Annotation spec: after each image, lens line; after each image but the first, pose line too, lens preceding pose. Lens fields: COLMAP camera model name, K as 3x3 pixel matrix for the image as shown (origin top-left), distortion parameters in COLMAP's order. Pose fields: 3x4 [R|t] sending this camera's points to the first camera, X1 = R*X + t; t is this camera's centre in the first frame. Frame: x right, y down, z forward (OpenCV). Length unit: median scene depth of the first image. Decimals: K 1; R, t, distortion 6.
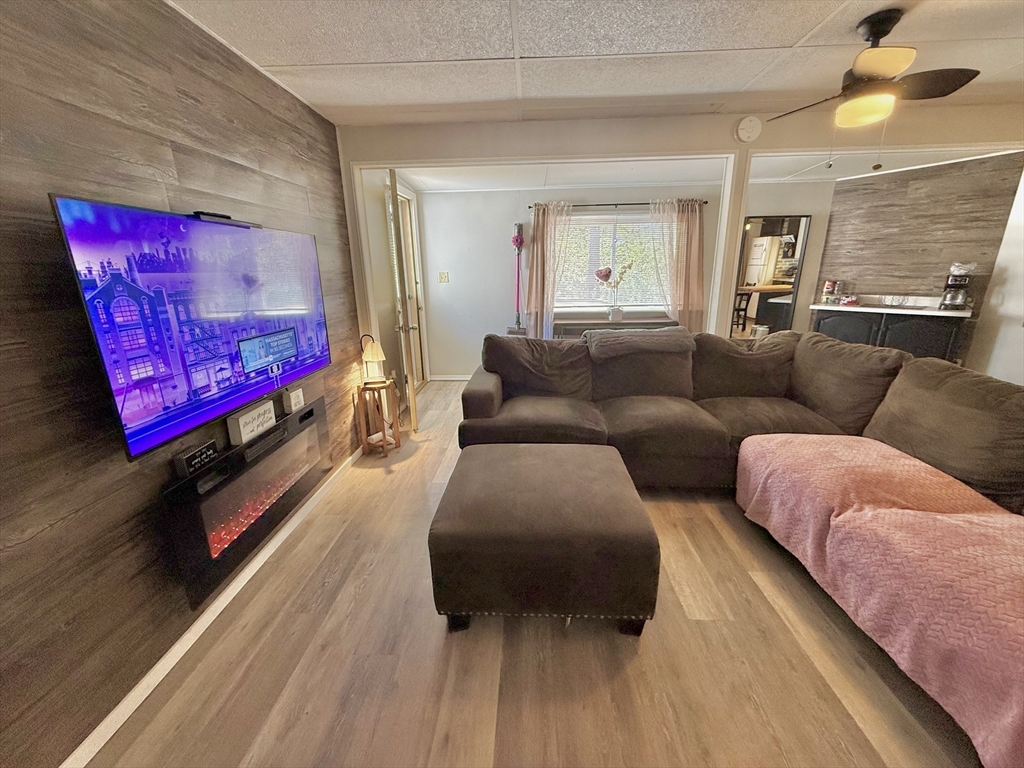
lens RADIAL K [[408.0, 0, 513.9], [0, 408.0, 382.3], [0, 0, 1]] dist [0.001120, 0.000227]
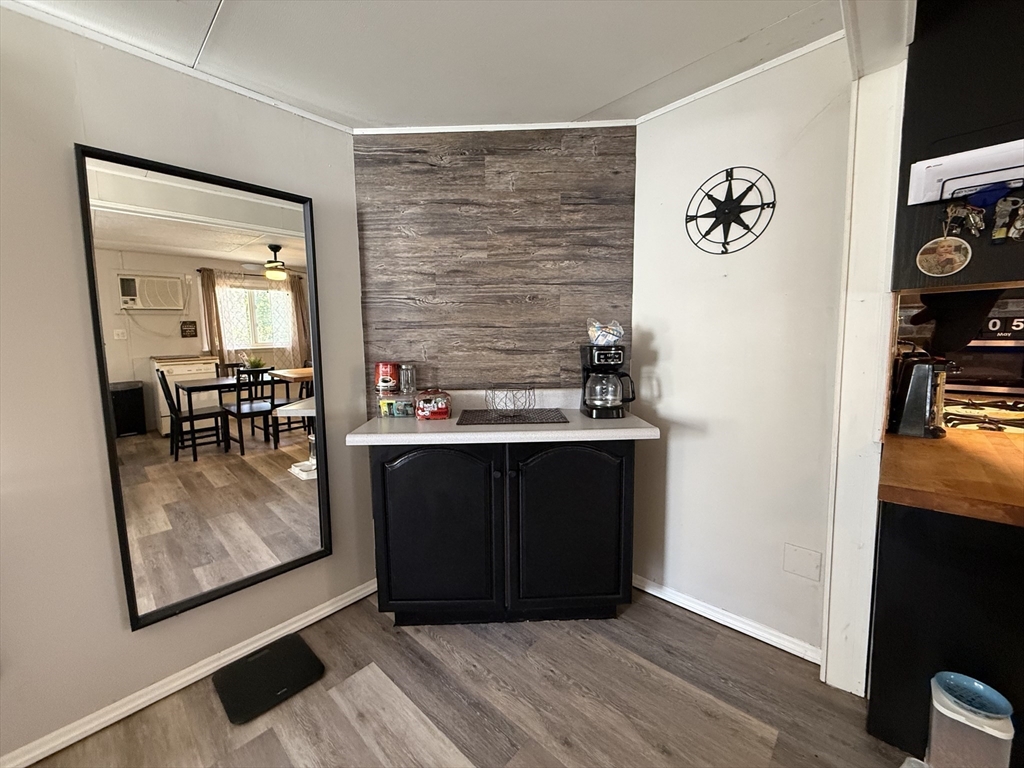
lens RADIAL K [[407.8, 0, 511.1], [0, 407.8, 382.7], [0, 0, 1]] dist [0.001096, 0.000054]
pose [[0.646507, -0.074187, 0.759293, 0.579050], [0.210547, 0.973959, -0.084112, -0.179860], [-0.733280, 0.214245, 0.645291, 0.692548]]
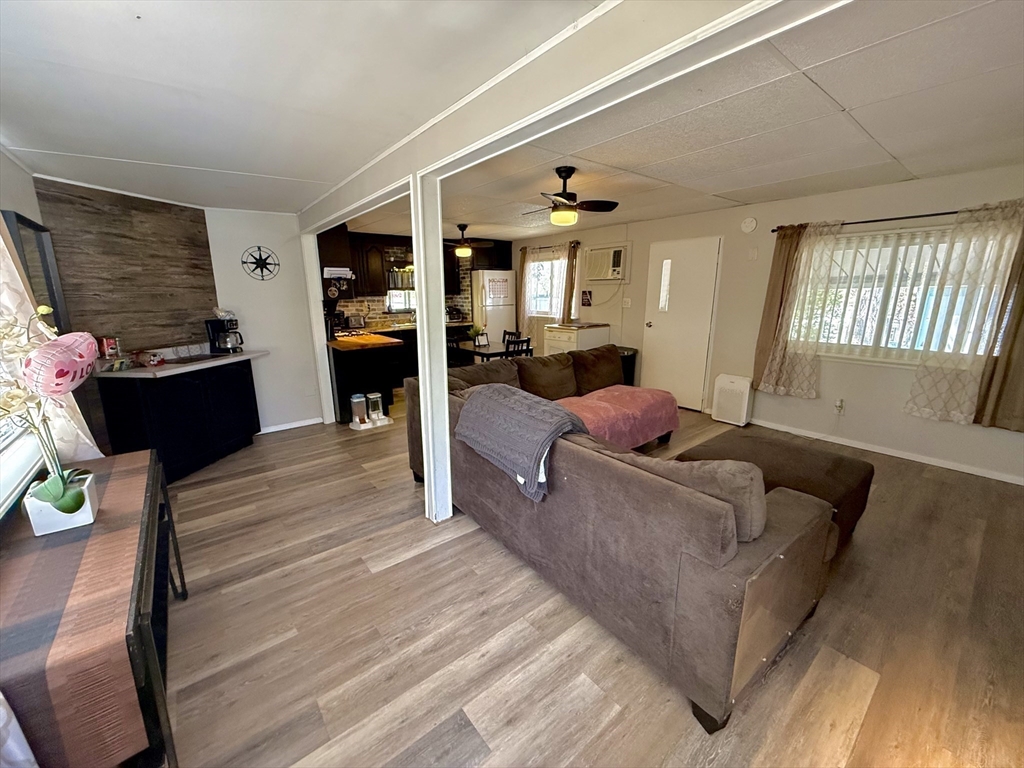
lens RADIAL K [[407.8, 0, 511.1], [0, 407.8, 382.7], [0, 0, 1]] dist [0.001096, 0.000054]
pose [[-0.657979, -0.137346, 0.740405, -0.150377], [0.225136, 0.902376, 0.367465, -0.297562], [-0.718594, 0.408476, -0.562823, 1.000626]]
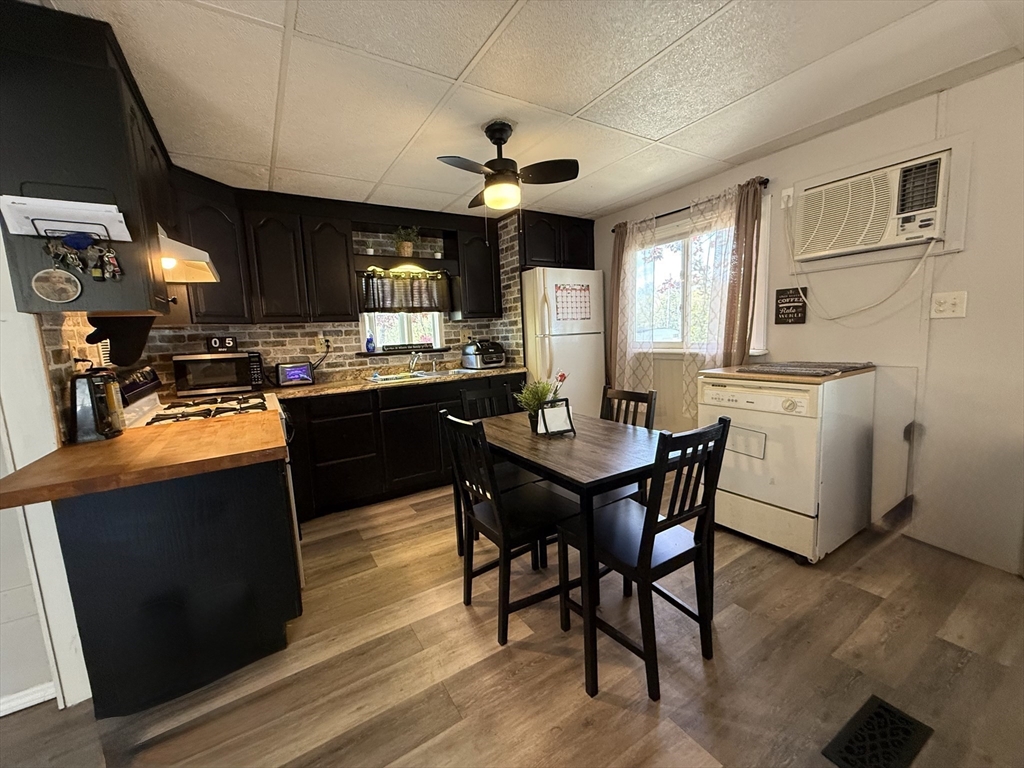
lens RADIAL K [[407.8, 0, 511.1], [0, 407.8, 382.7], [0, 0, 1]] dist [0.001096, 0.000054]
pose [[-0.562509, -0.048006, 0.825396, 0.516862], [0.277886, 0.929259, 0.243427, -0.133812], [-0.778693, 0.366296, -0.509376, 0.554575]]
